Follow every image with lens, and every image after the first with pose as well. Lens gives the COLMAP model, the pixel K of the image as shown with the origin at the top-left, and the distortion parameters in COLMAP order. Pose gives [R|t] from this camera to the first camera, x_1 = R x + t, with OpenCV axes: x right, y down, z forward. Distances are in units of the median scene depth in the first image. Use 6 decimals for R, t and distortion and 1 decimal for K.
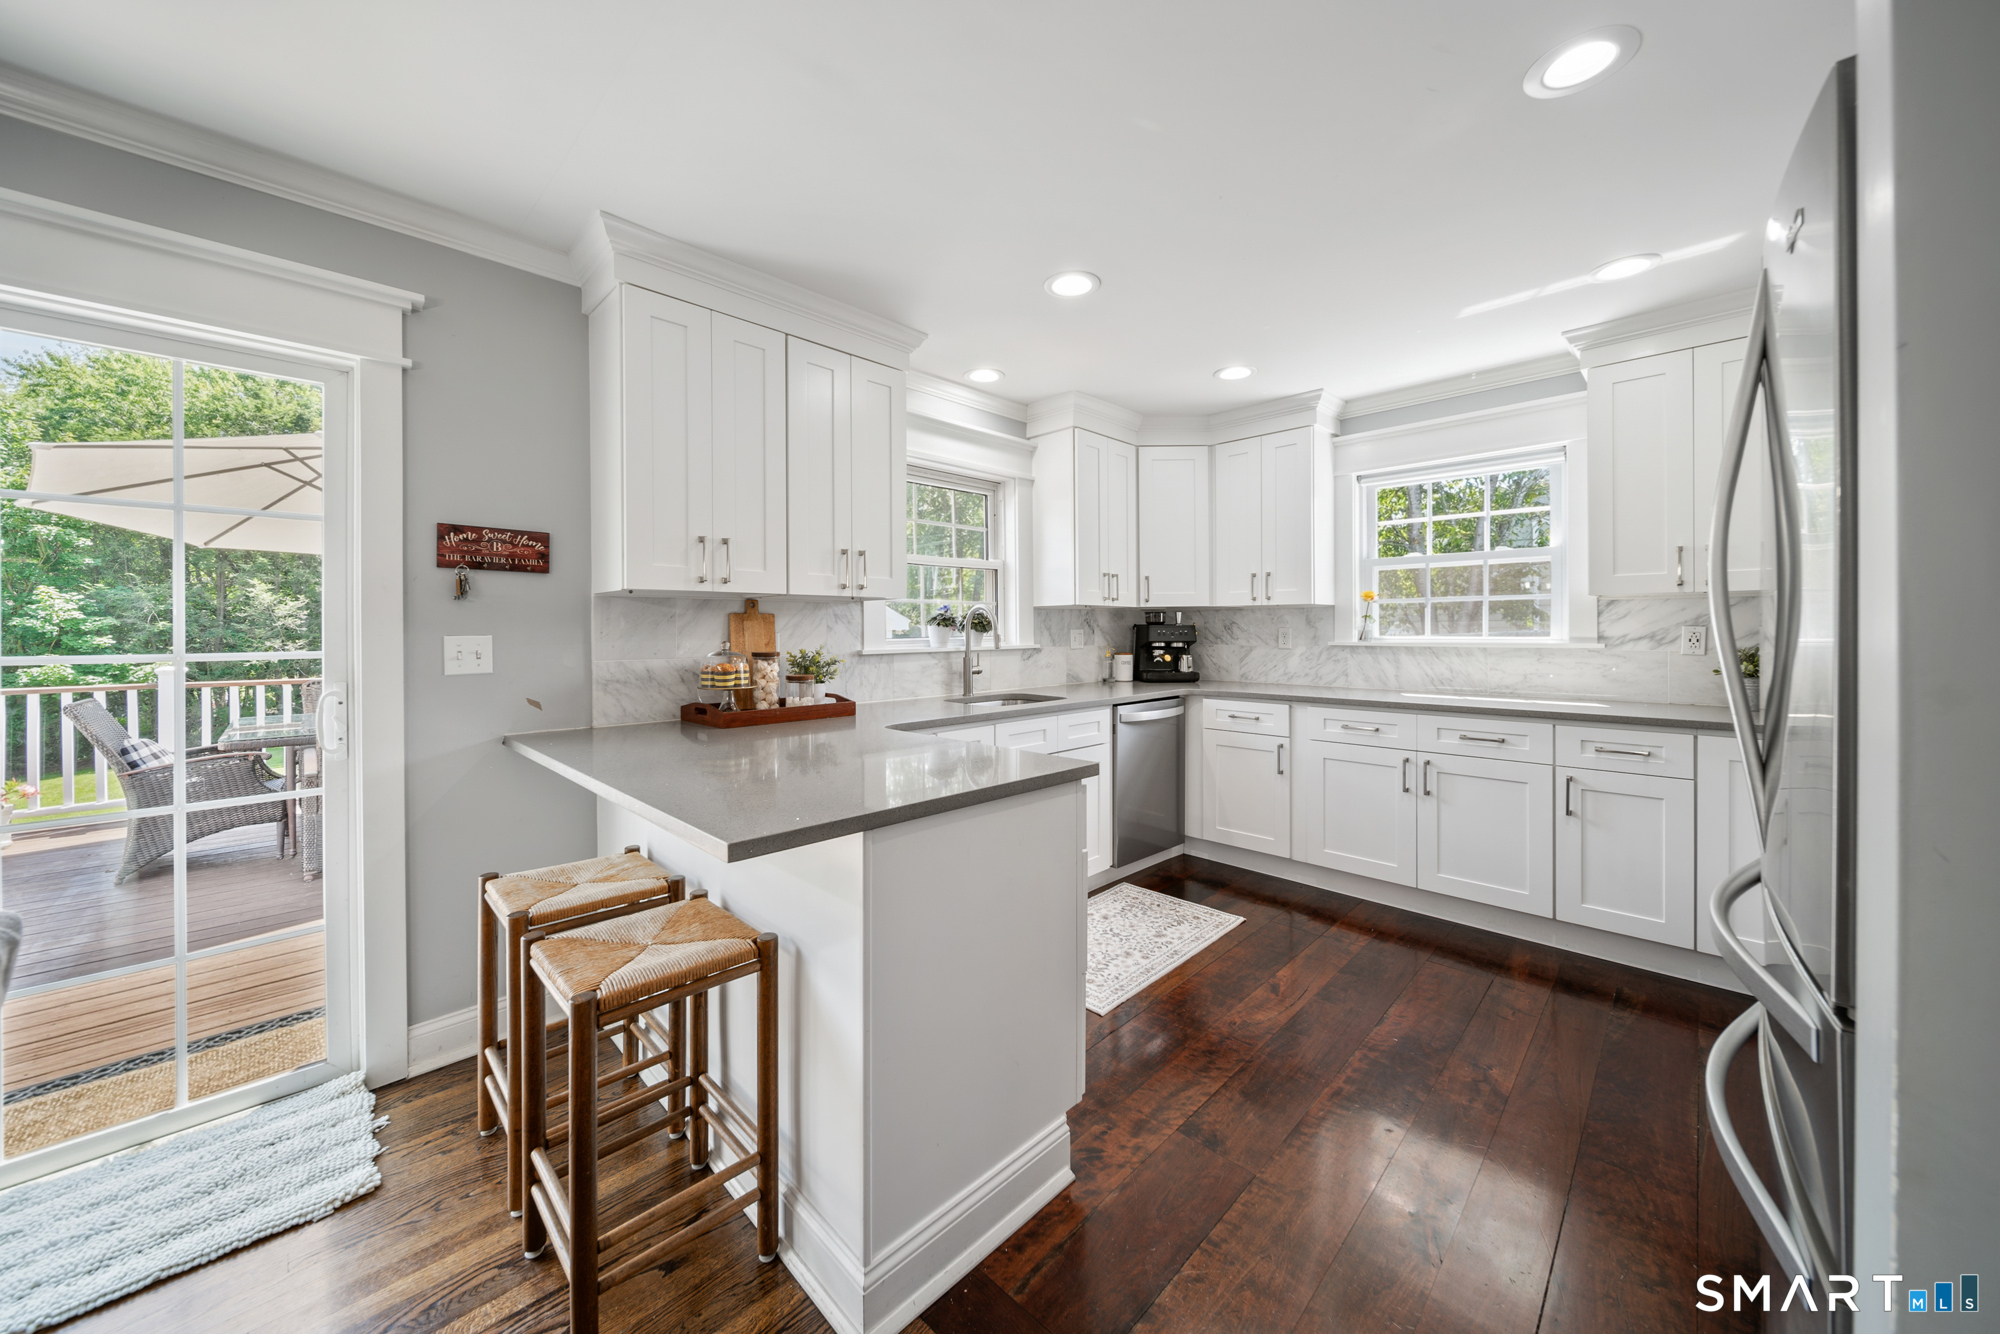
lens RADIAL K [[707.2, 0, 985.8], [0, 707.2, 633.6], [0, 0, 1]] dist [-0.000382, -0.000083]
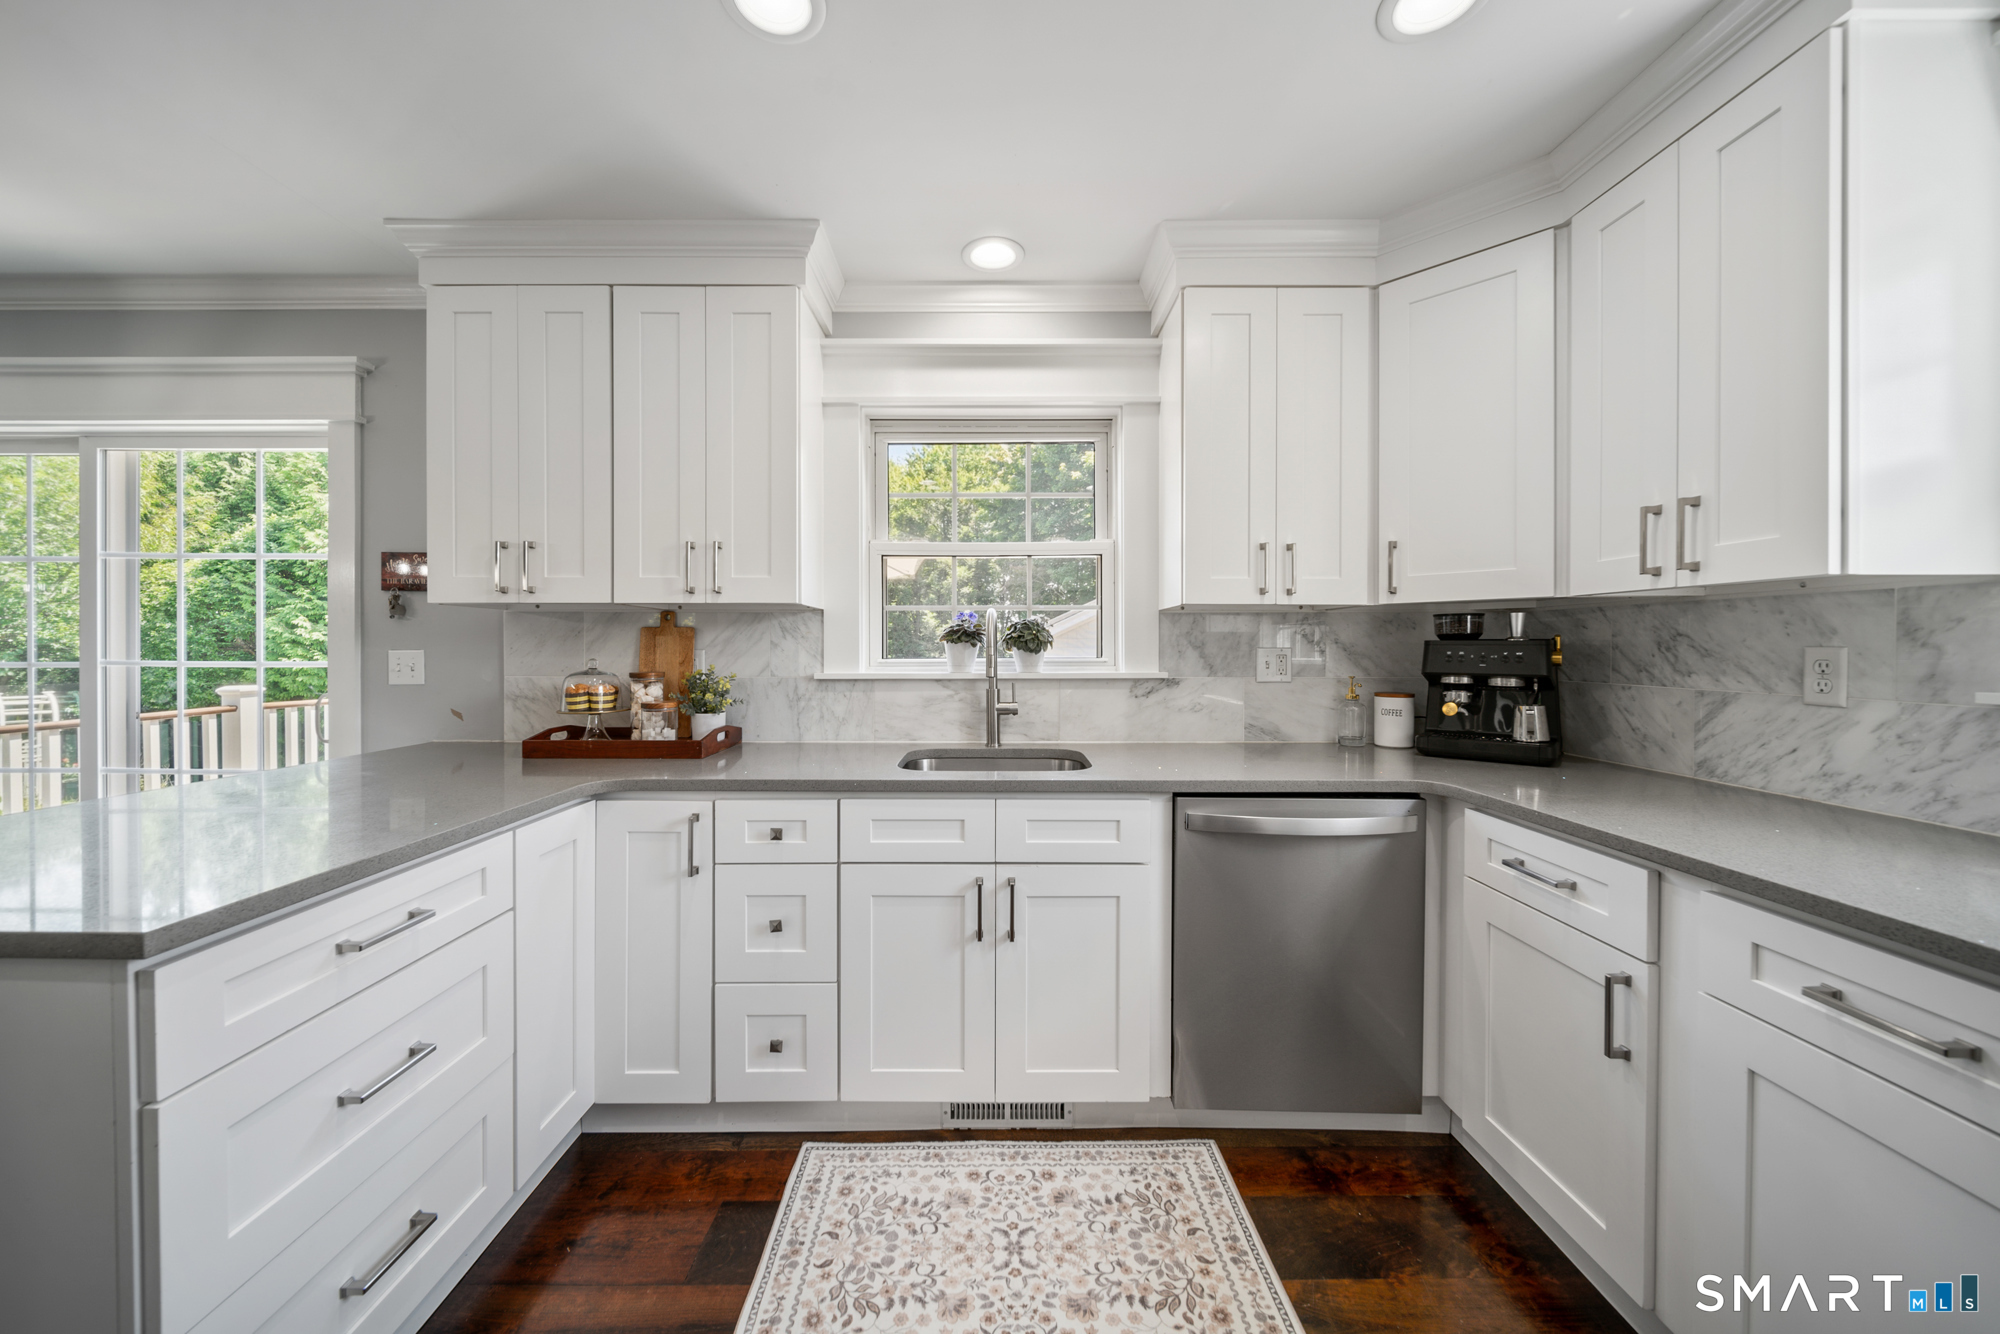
lens RADIAL K [[702.8, 0, 986.2], [0, 702.8, 652.6], [0, 0, 1]] dist [0.000470, -0.000369]
pose [[0.711399, 0.011005, -0.702702, 0.435608], [-0.008344, 0.999939, 0.007213, -0.005369], [0.702739, 0.000732, 0.711448, 0.522893]]
